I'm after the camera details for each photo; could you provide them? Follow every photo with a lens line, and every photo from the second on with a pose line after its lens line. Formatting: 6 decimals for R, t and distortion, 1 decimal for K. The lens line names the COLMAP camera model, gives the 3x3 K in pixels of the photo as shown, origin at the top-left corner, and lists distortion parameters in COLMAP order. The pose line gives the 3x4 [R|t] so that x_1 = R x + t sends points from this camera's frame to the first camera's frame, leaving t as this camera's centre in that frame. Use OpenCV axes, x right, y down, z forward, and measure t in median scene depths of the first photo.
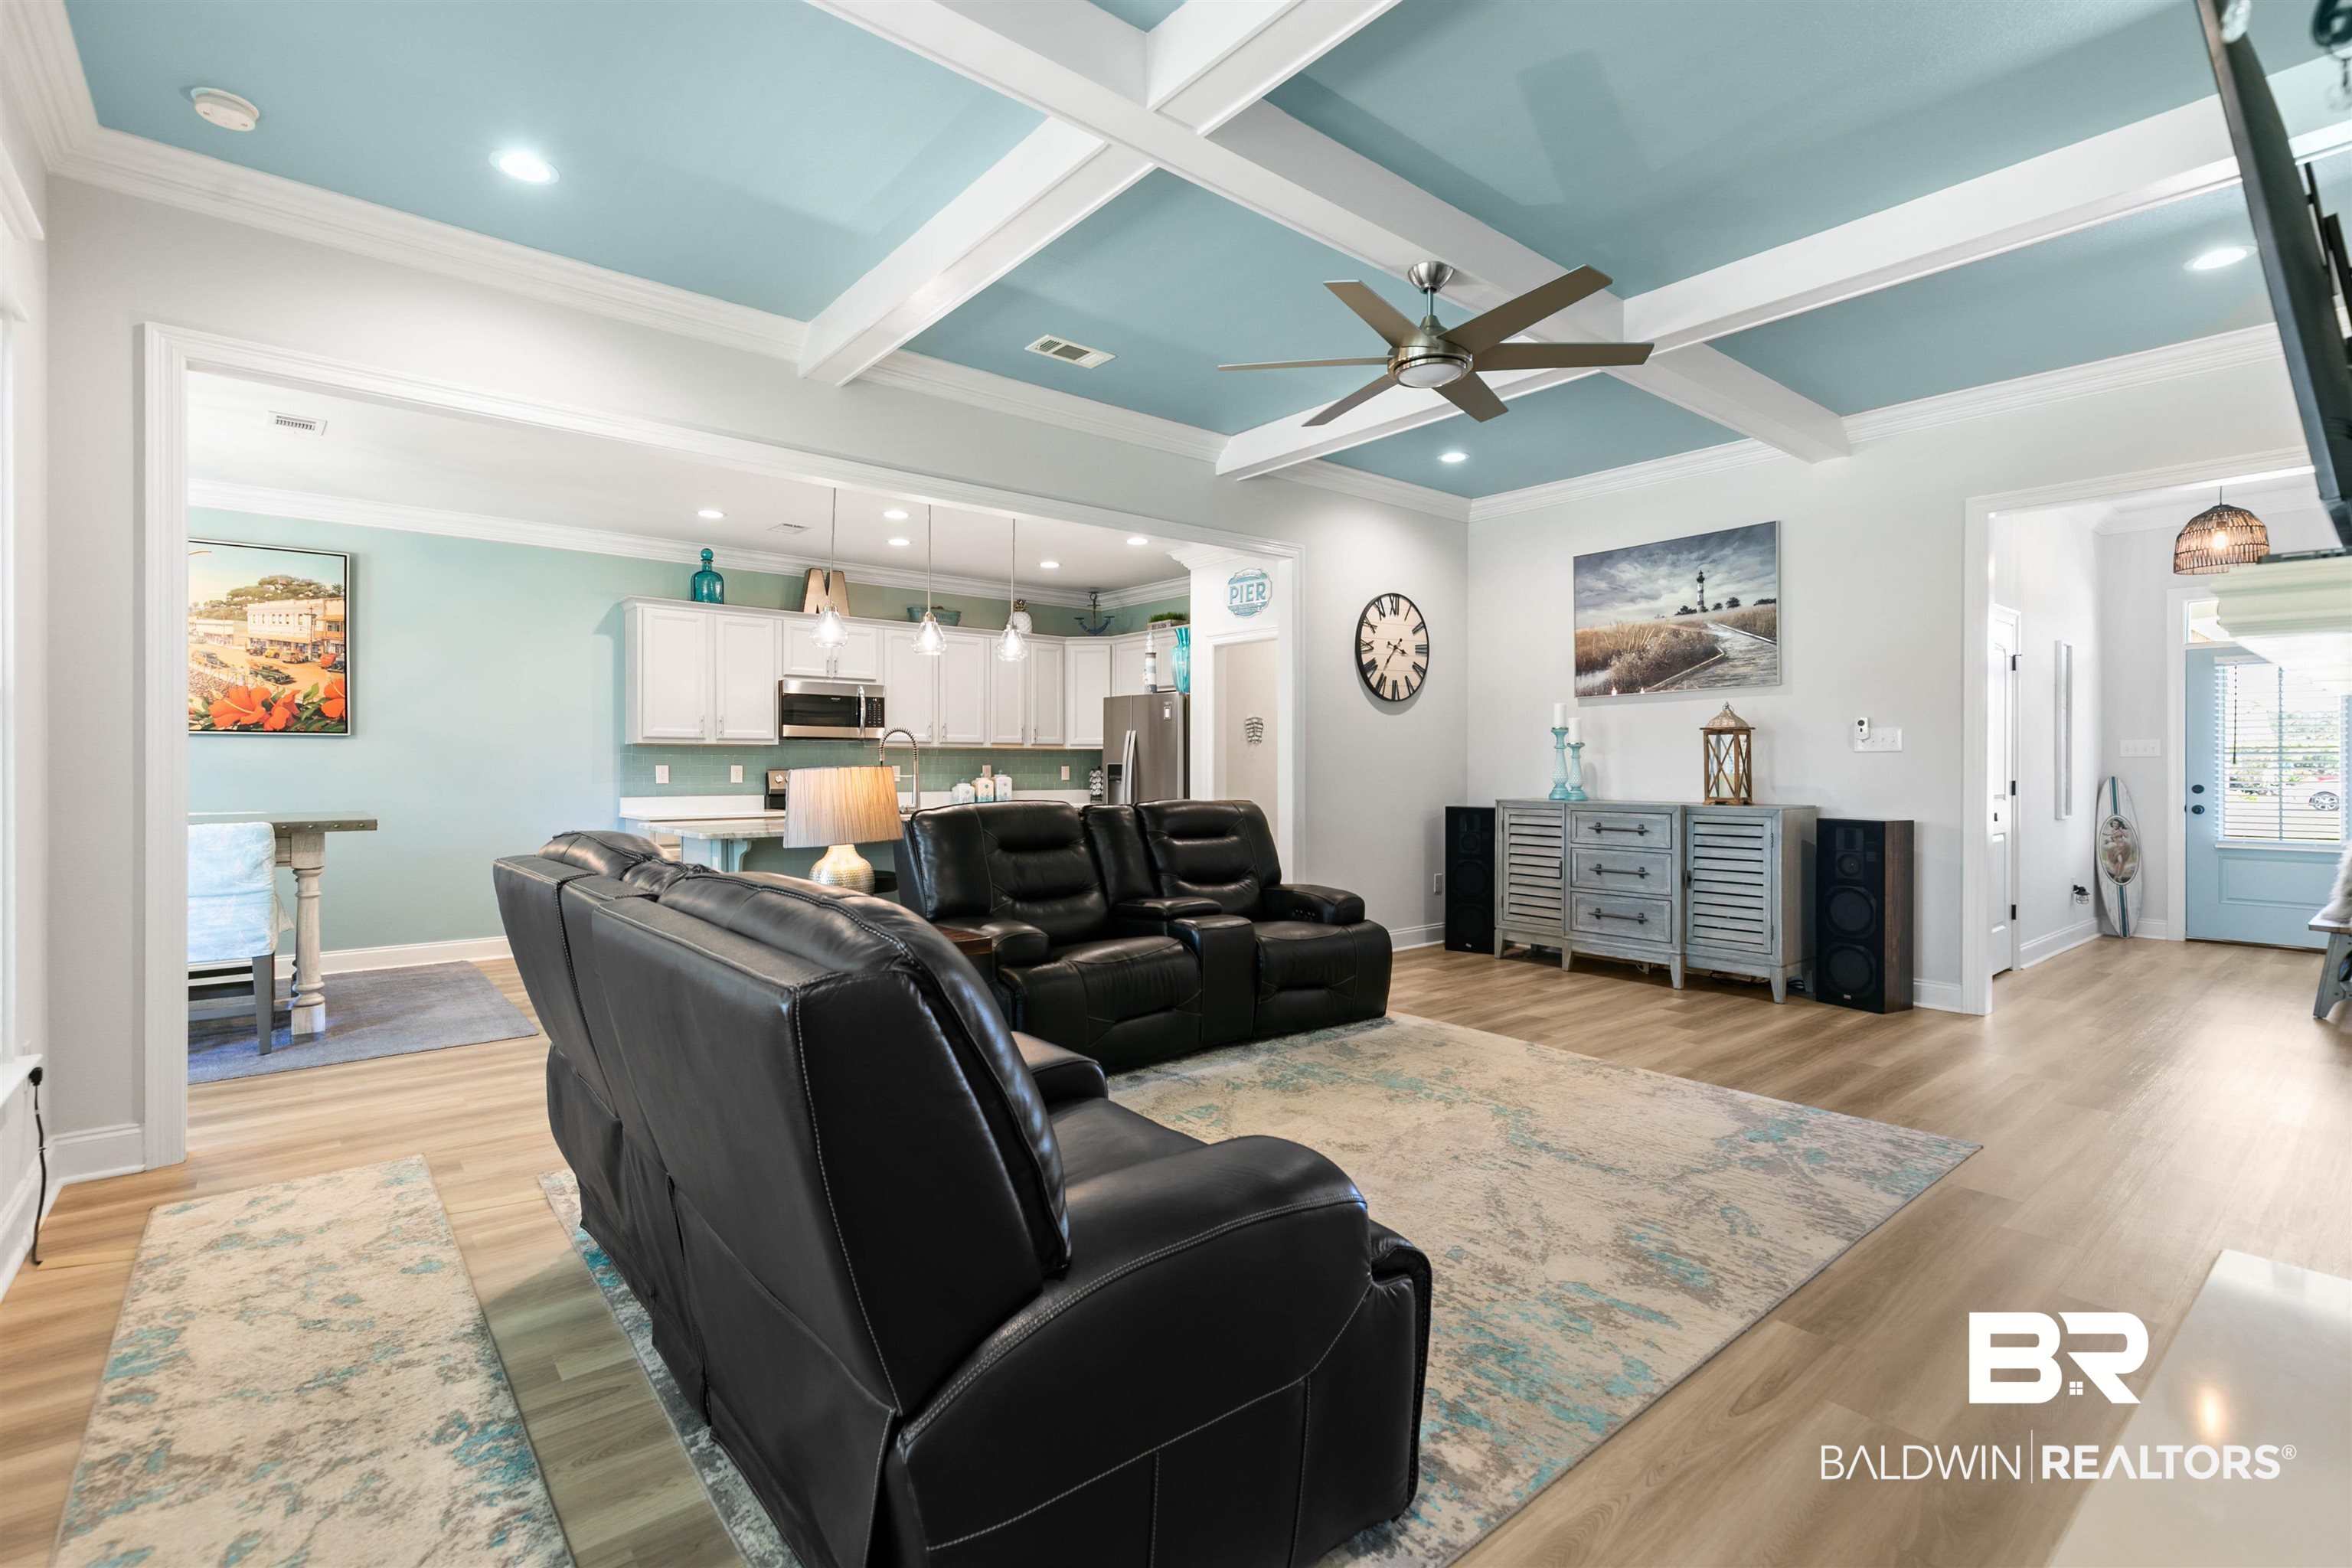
lens RADIAL K [[1063.7, 0, 1177.3], [0, 1063.7, 771.9], [0, 0, 1]] dist [-0.002002, 0.001261]
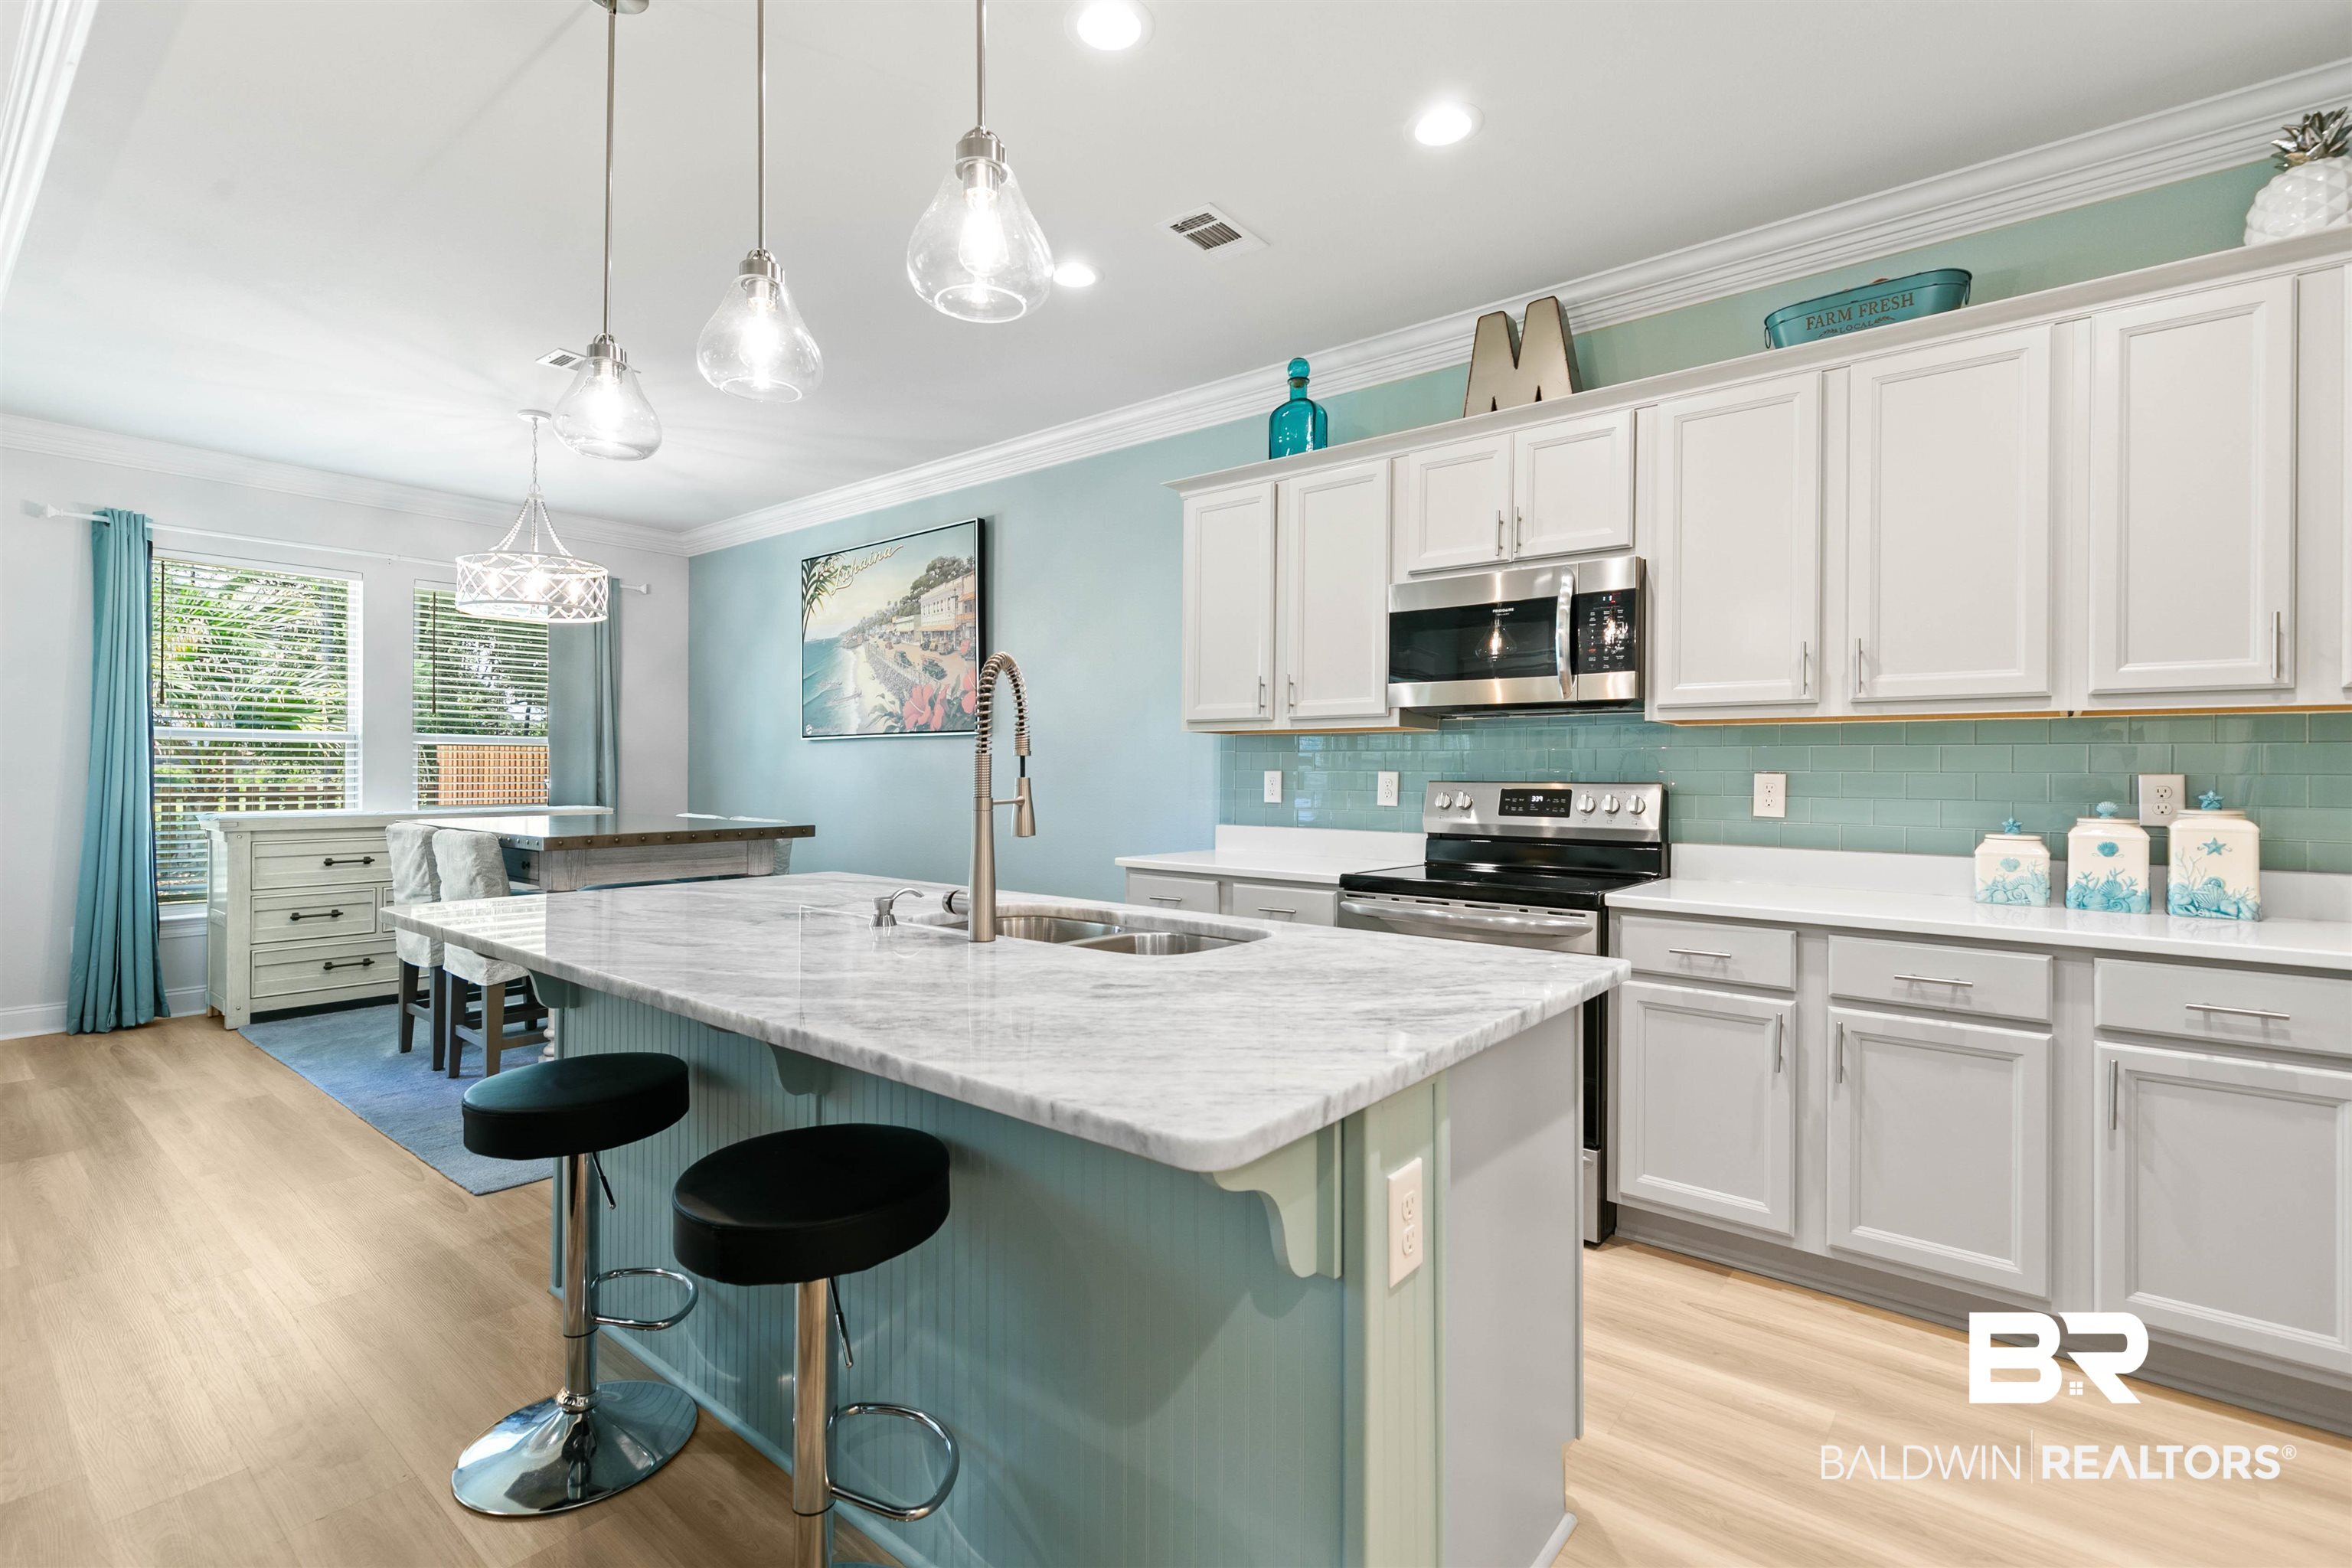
lens RADIAL K [[1063.7, 0, 1185.6], [0, 1063.7, 774.4], [0, 0, 1]] dist [-0.002002, 0.001261]
pose [[0.185076, 0.000793, -0.982724, 0.065271], [-0.013785, 0.999903, -0.001790, -0.002751], [0.982628, 0.013878, 0.185069, 0.855746]]
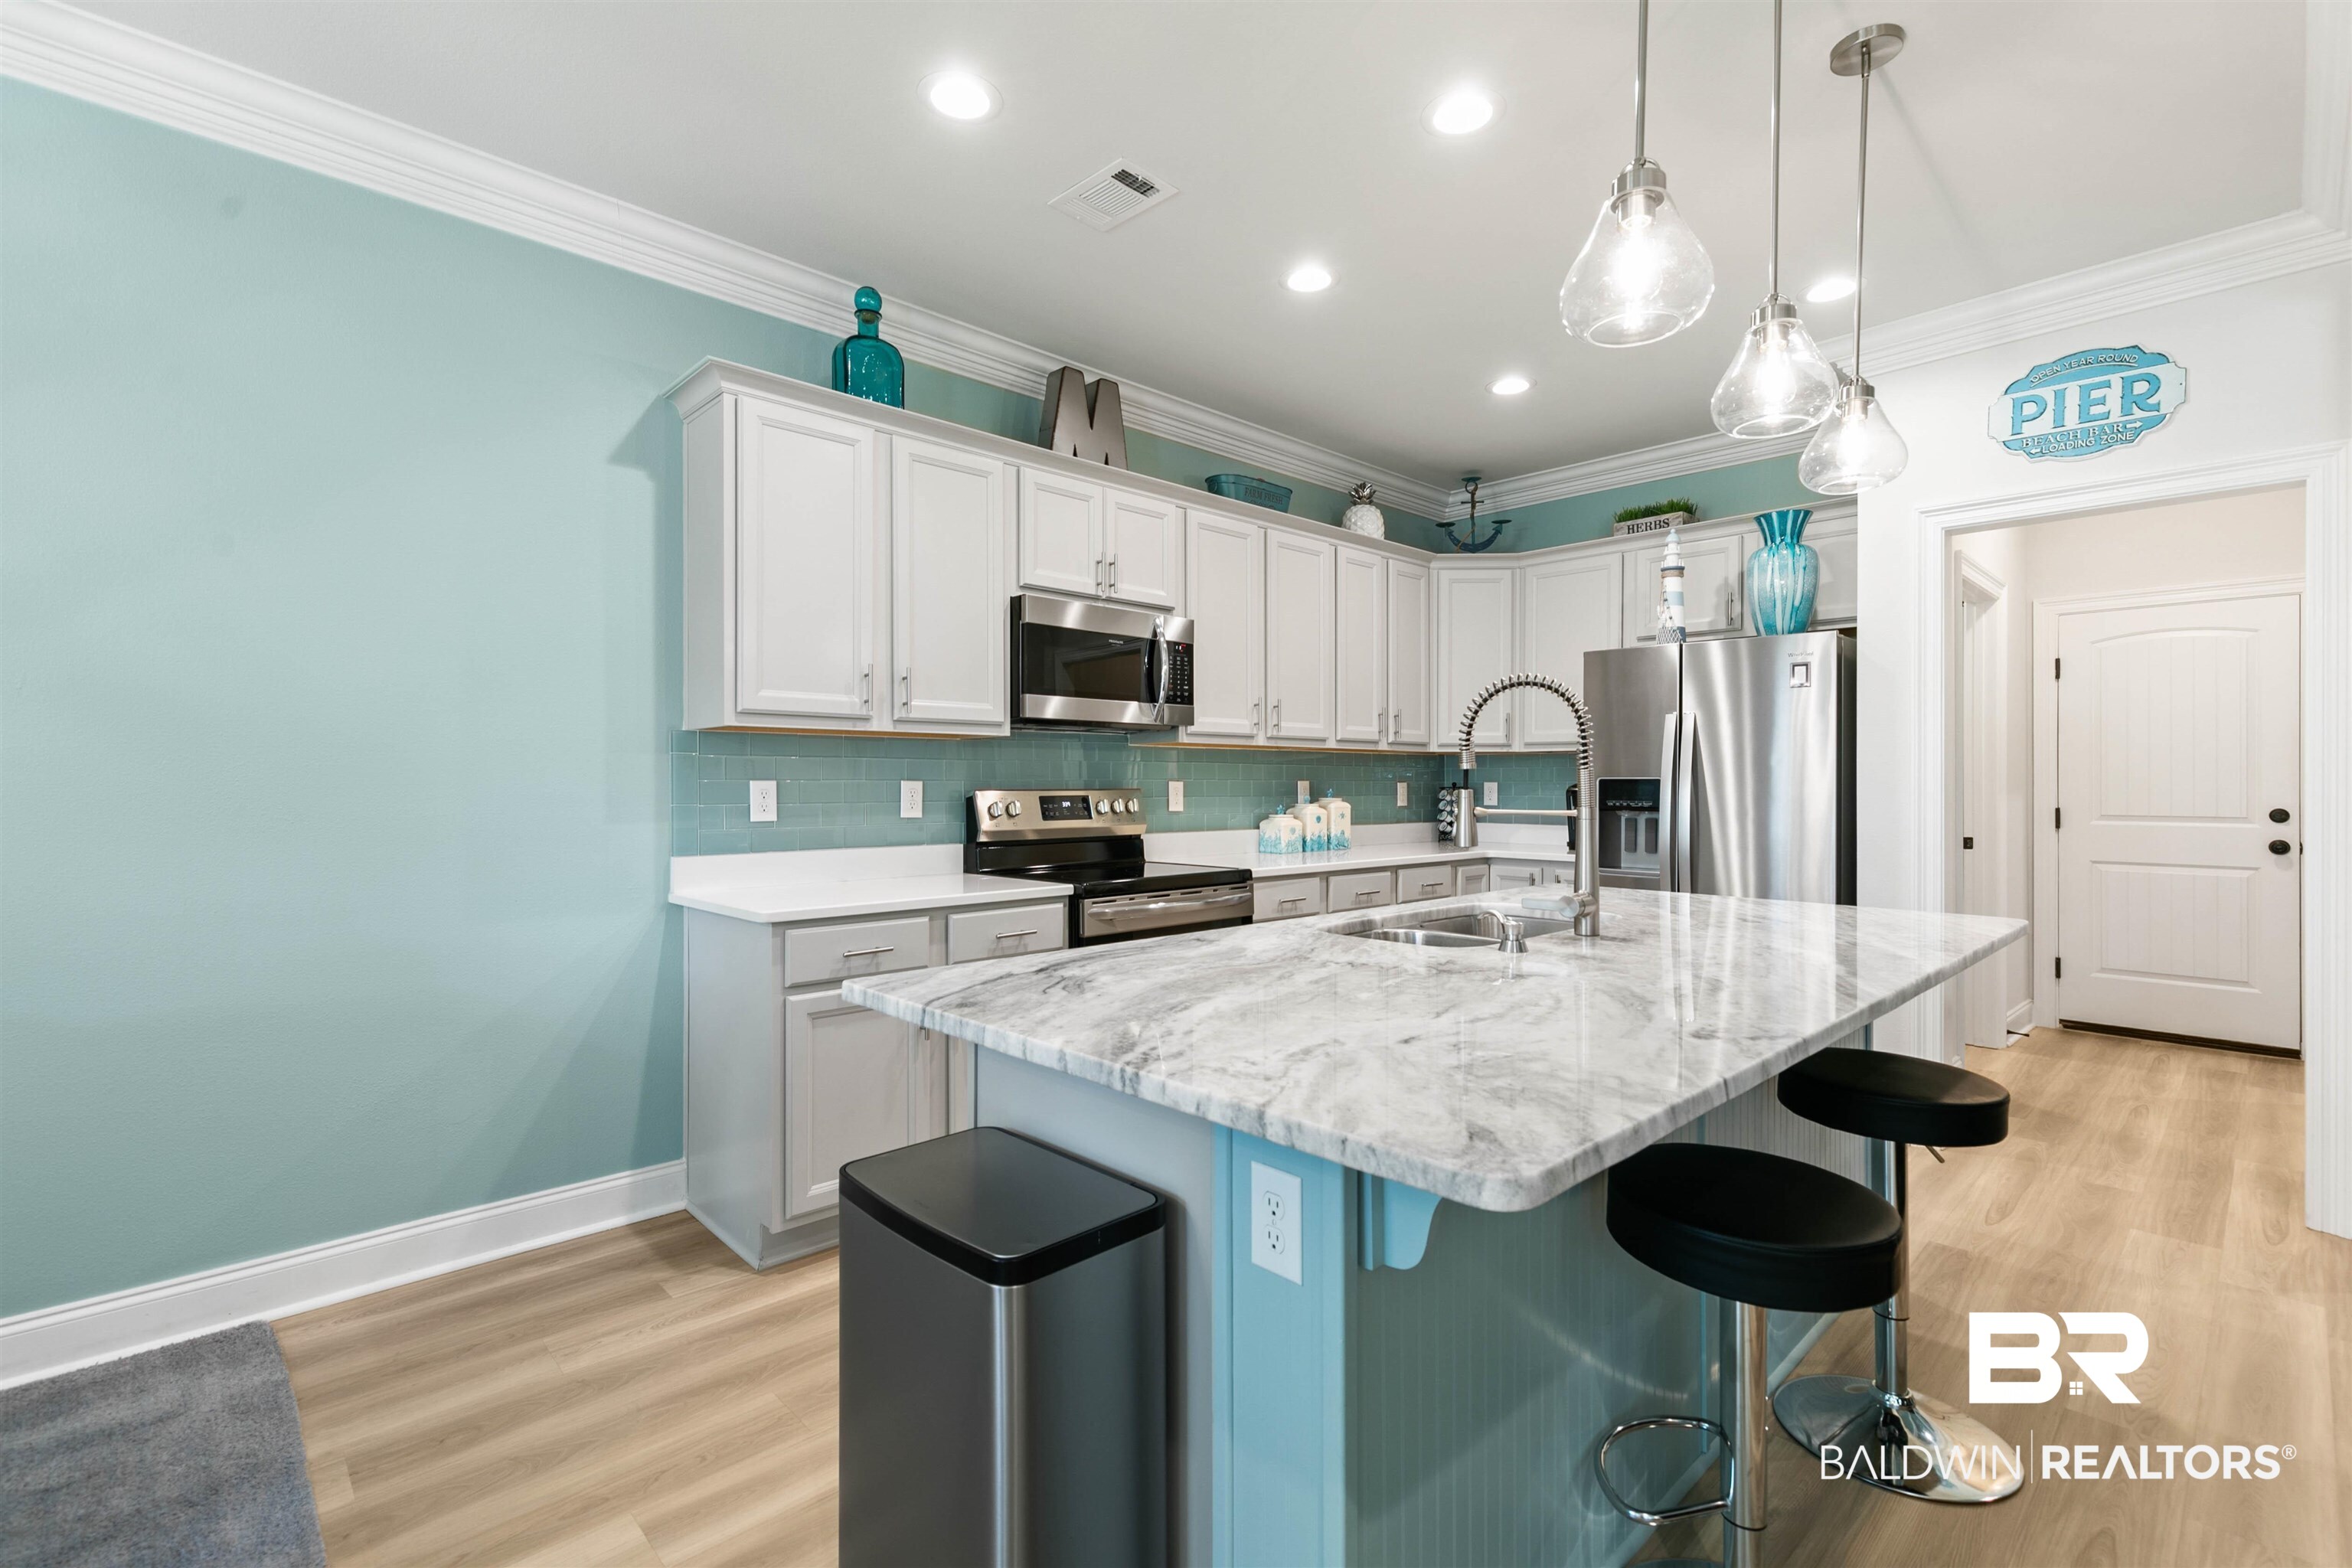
lens RADIAL K [[1063.7, 0, 1194.3], [0, 1063.7, 783.5], [0, 0, 1]] dist [-0.002002, 0.001261]
pose [[0.997680, -0.000719, 0.068074, -0.339858], [0.001092, 0.999985, -0.005443, -0.002379], [-0.068069, 0.005505, 0.997665, 0.555784]]
